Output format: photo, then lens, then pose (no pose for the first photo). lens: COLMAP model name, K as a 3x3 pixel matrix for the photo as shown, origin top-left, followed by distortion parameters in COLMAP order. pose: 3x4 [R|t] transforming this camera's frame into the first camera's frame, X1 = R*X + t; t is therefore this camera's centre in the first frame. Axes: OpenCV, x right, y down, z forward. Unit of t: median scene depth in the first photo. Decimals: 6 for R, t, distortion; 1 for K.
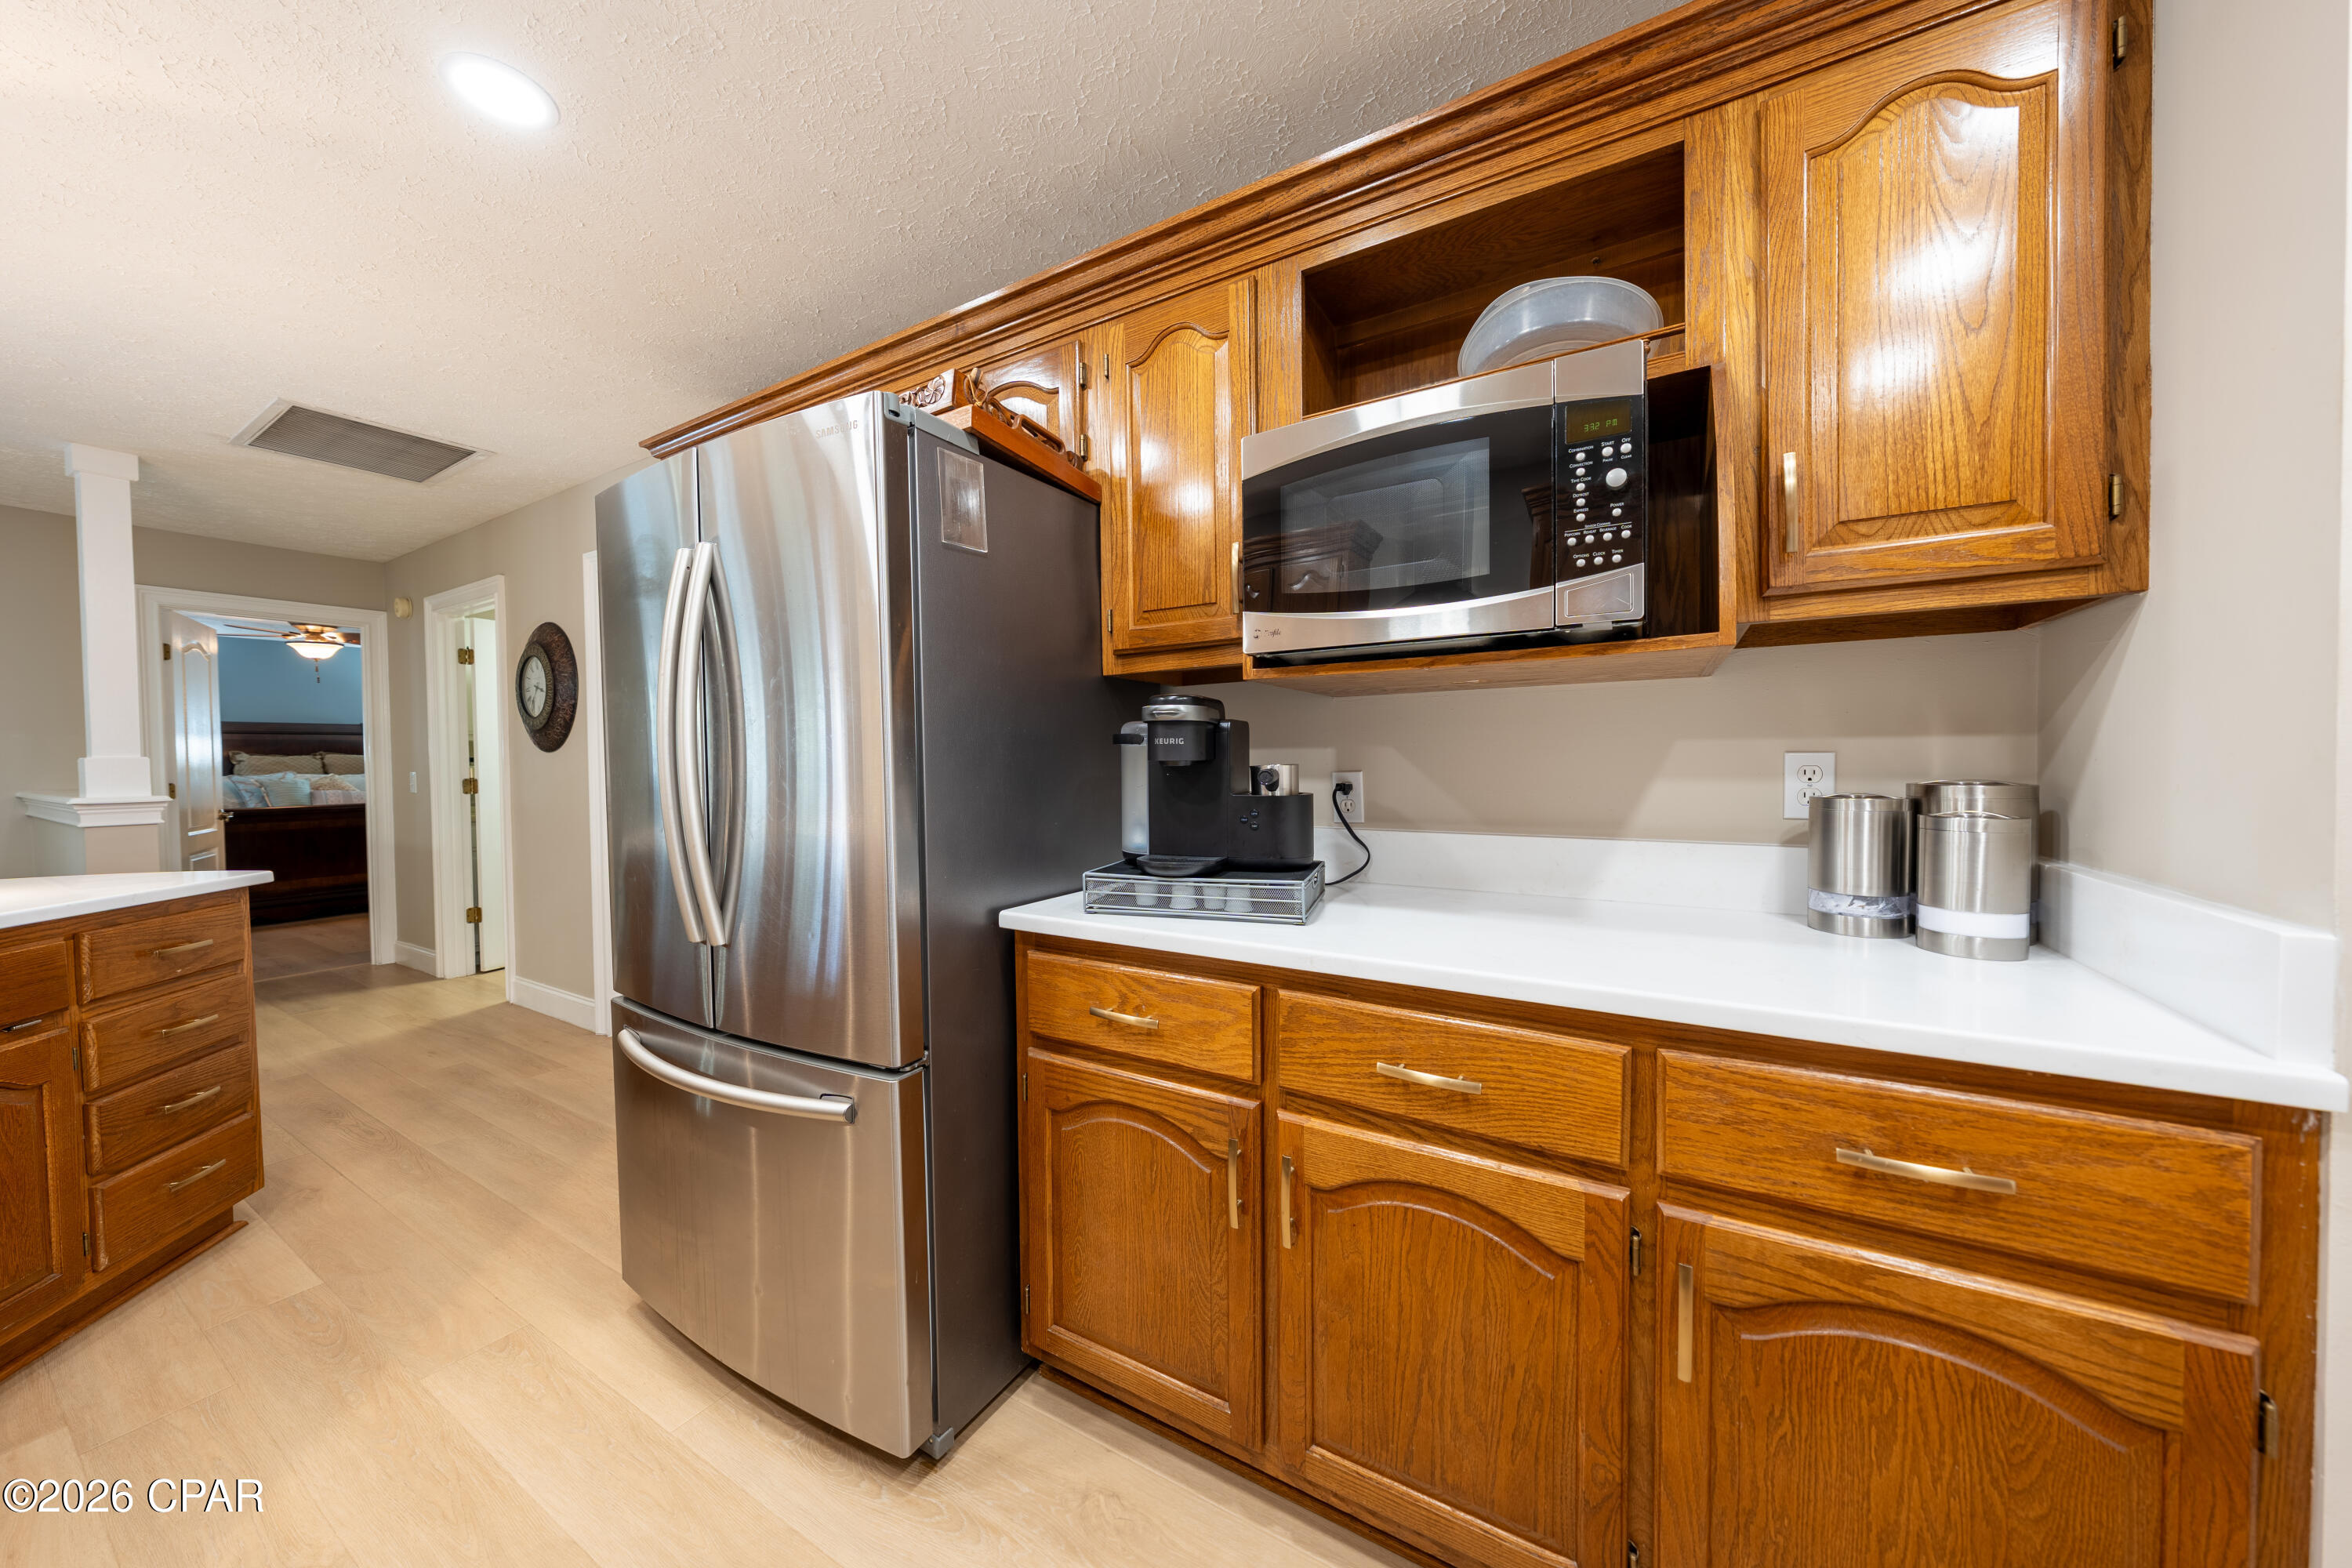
lens RADIAL K [[799.7, 0, 1186.7], [0, 799.7, 777.5], [0, 0, 1]] dist [-0.006159, 0.001226]
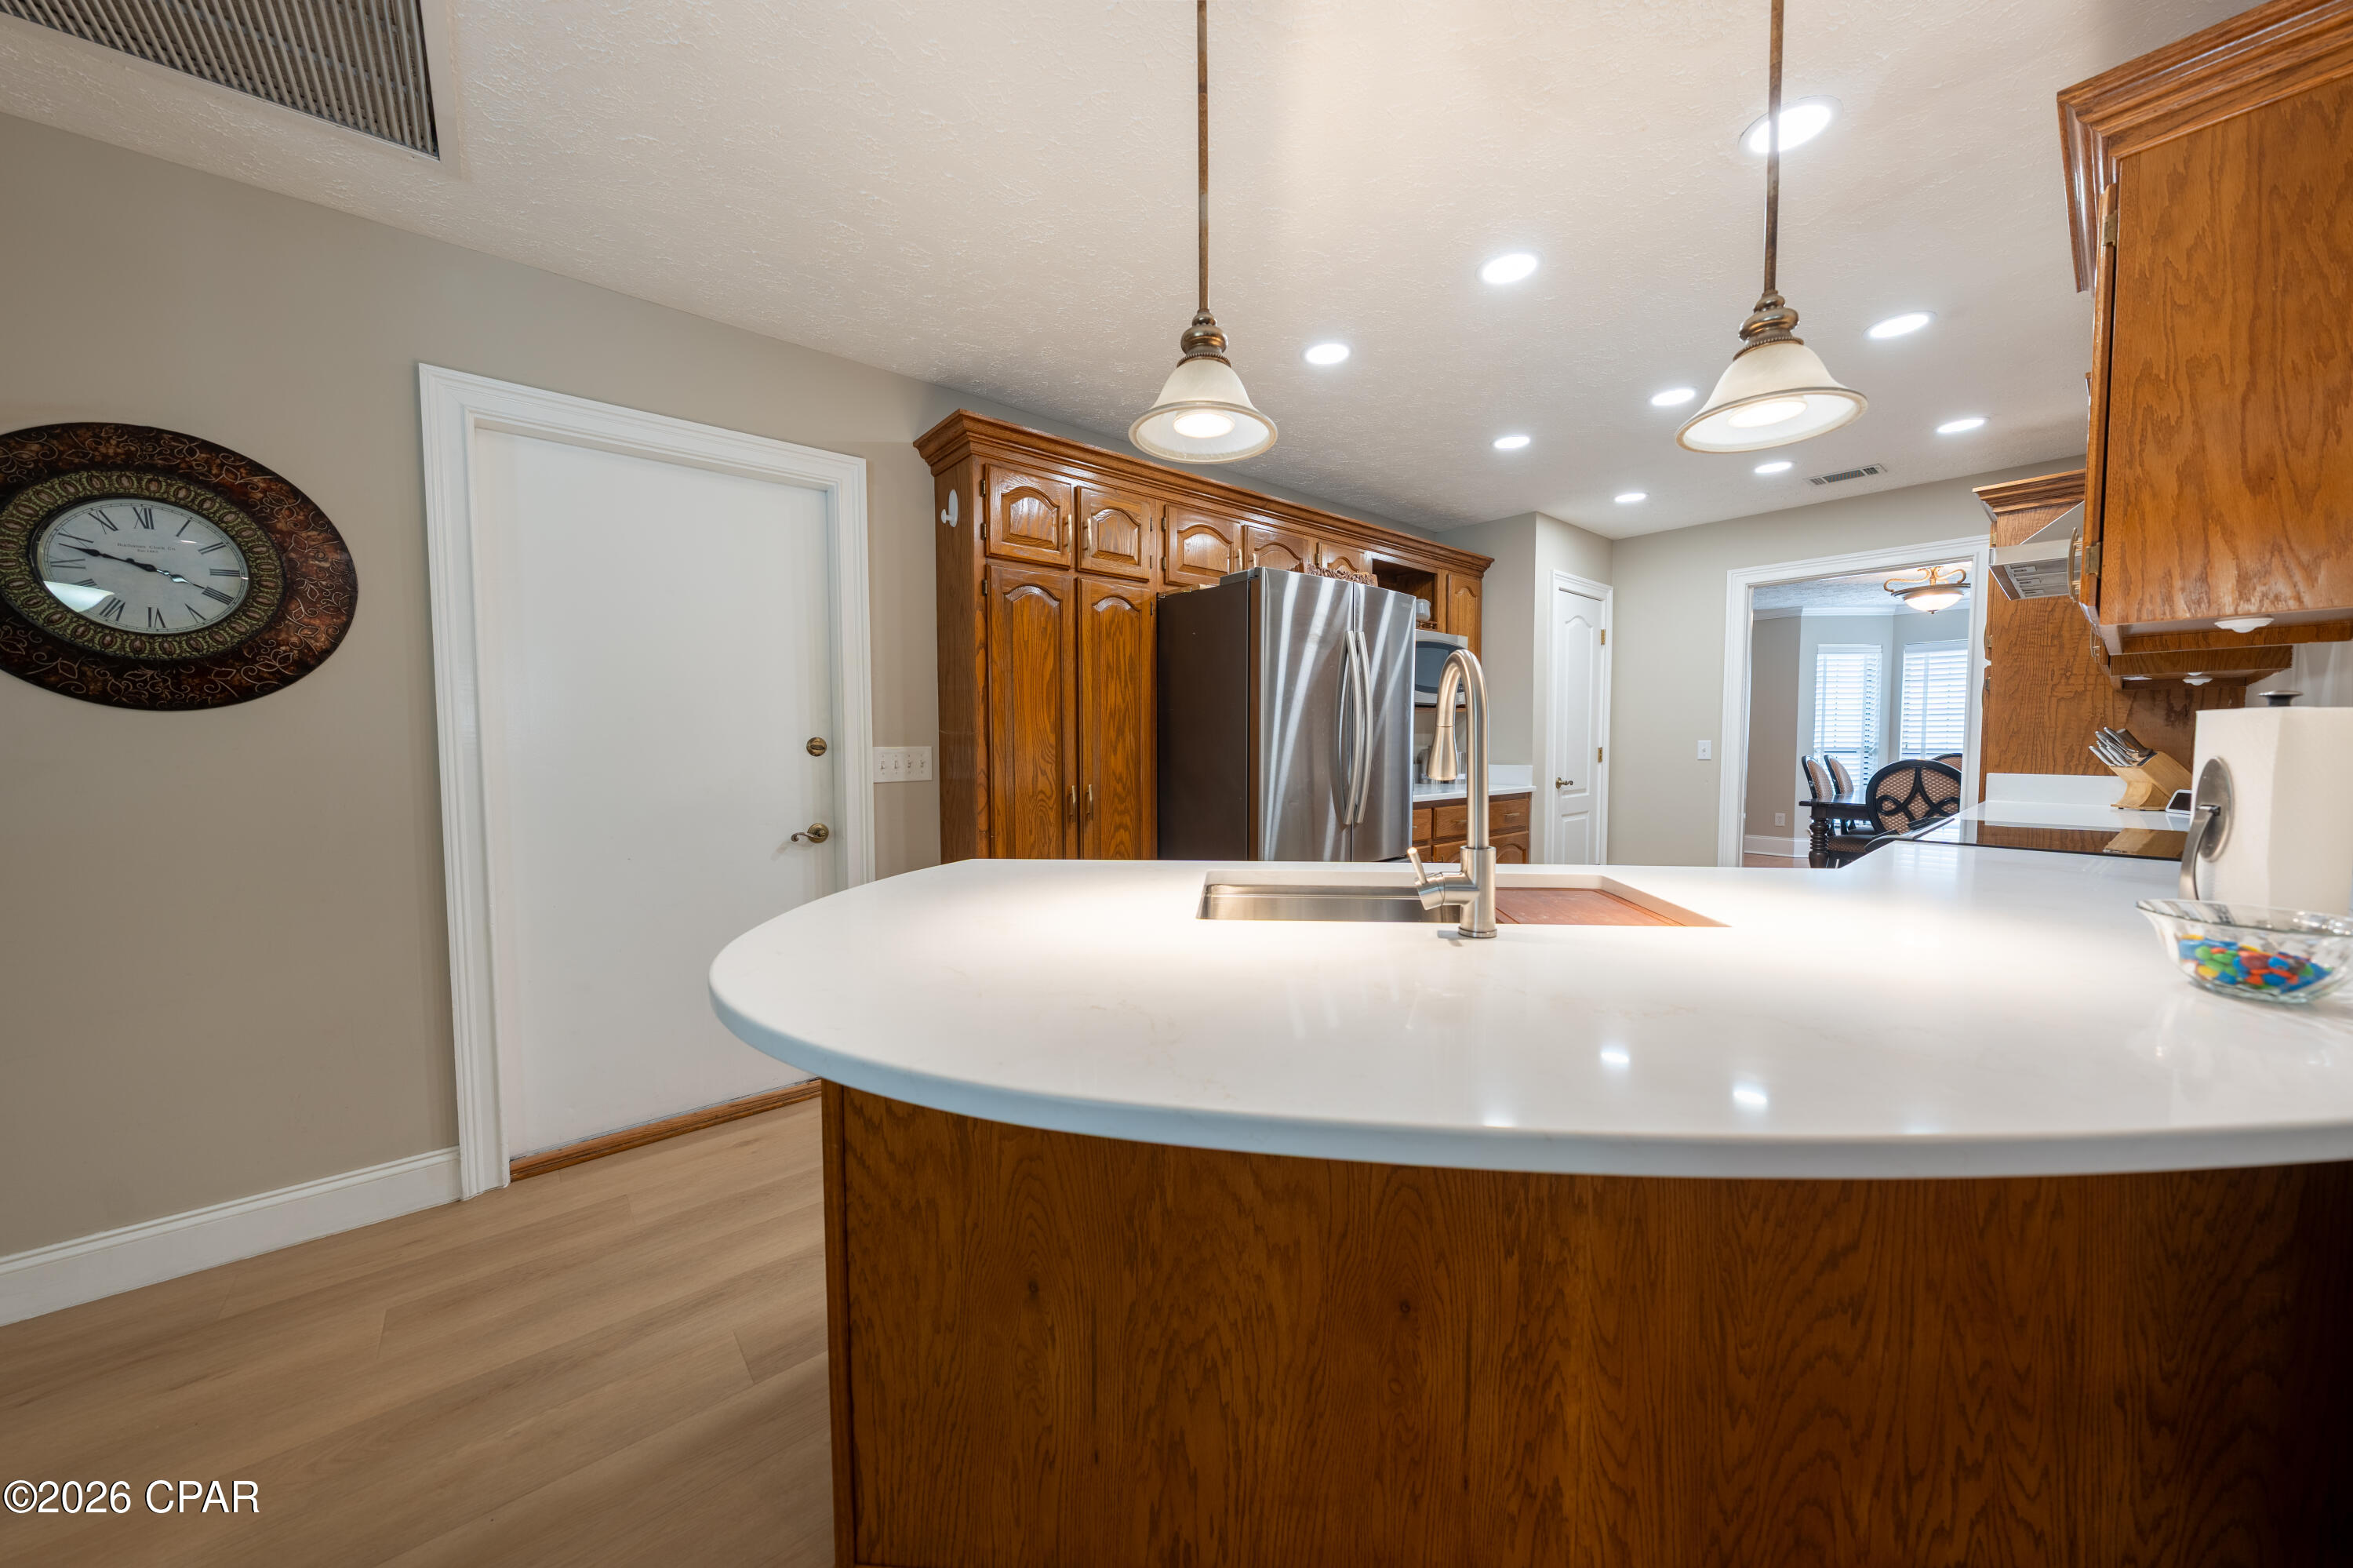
lens RADIAL K [[800.1, 0, 1189.6], [0, 800.1, 780.1], [0, 0, 1]] dist [-0.006159, 0.001226]
pose [[0.320571, -0.036788, 0.946510, -2.764568], [0.022160, 0.999263, 0.031333, 0.022808], [-0.946965, 0.010930, 0.321150, 0.752469]]
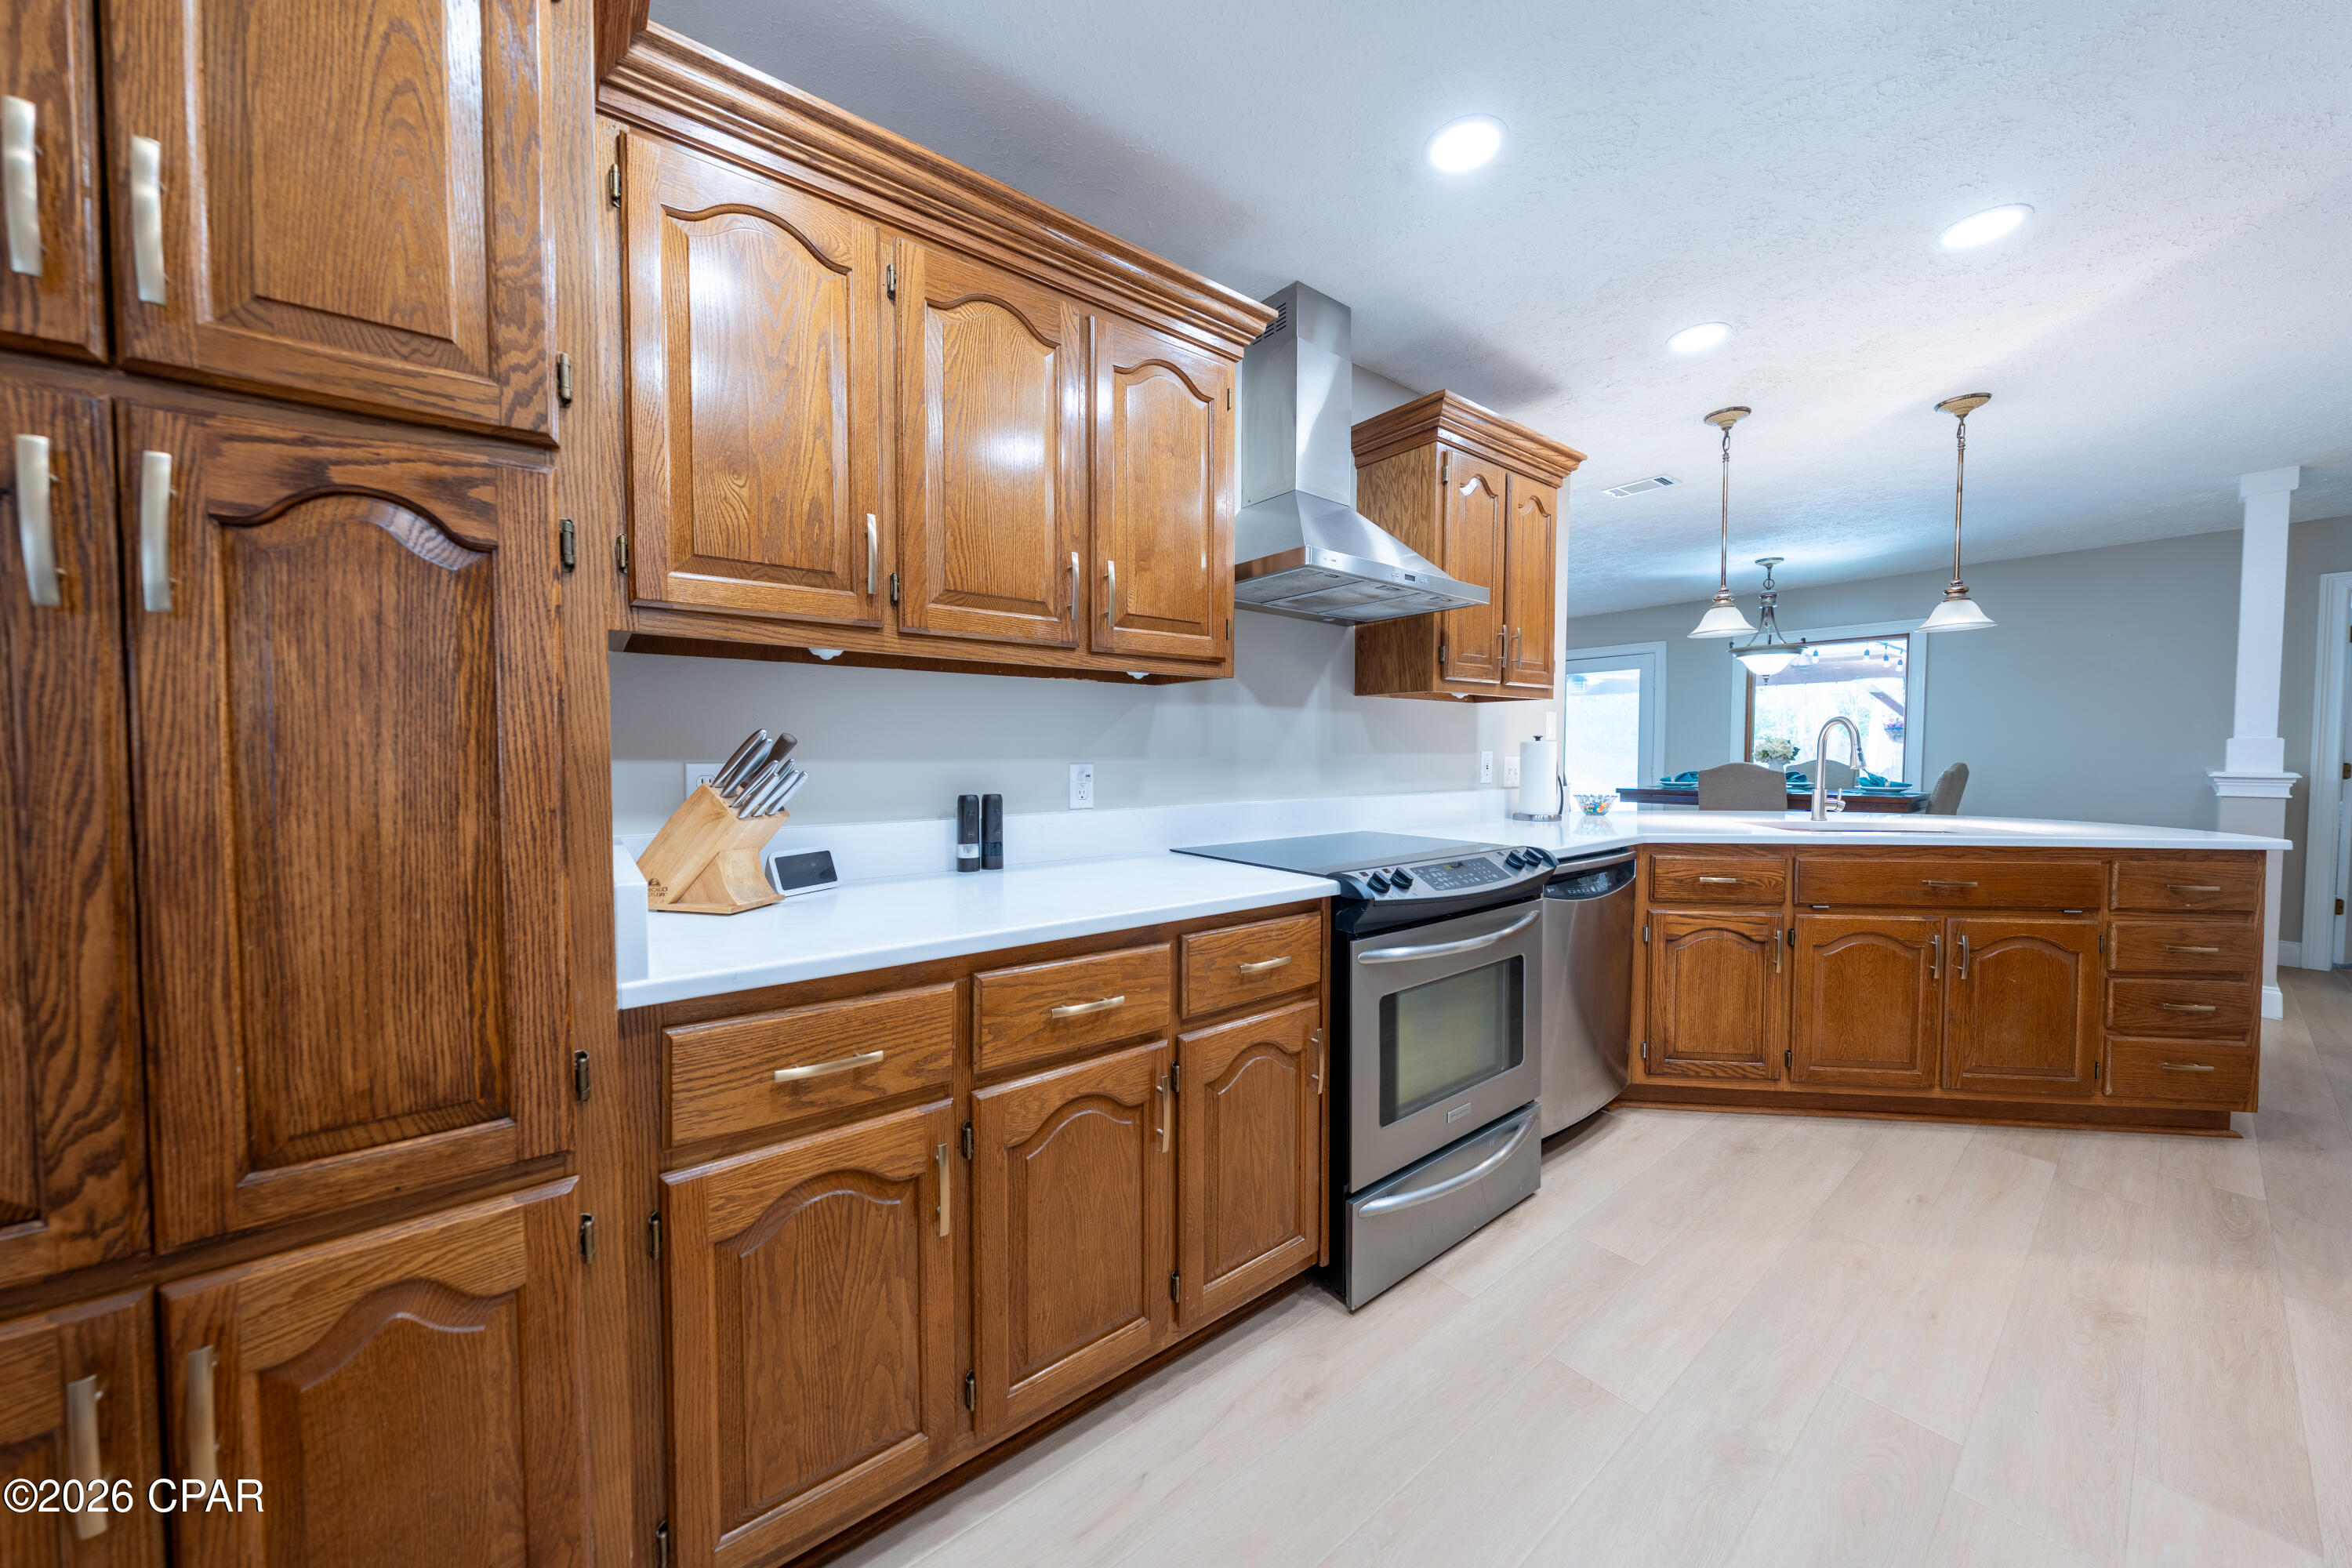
lens RADIAL K [[799.7, 0, 1177.7], [0, 799.7, 776.5], [0, 0, 1]] dist [-0.006159, 0.001226]
pose [[-0.366839, 0.042926, -0.929294, 0.689338], [-0.020278, 0.998329, 0.054120, -0.001273], [0.930064, 0.038697, -0.365355, -0.080160]]
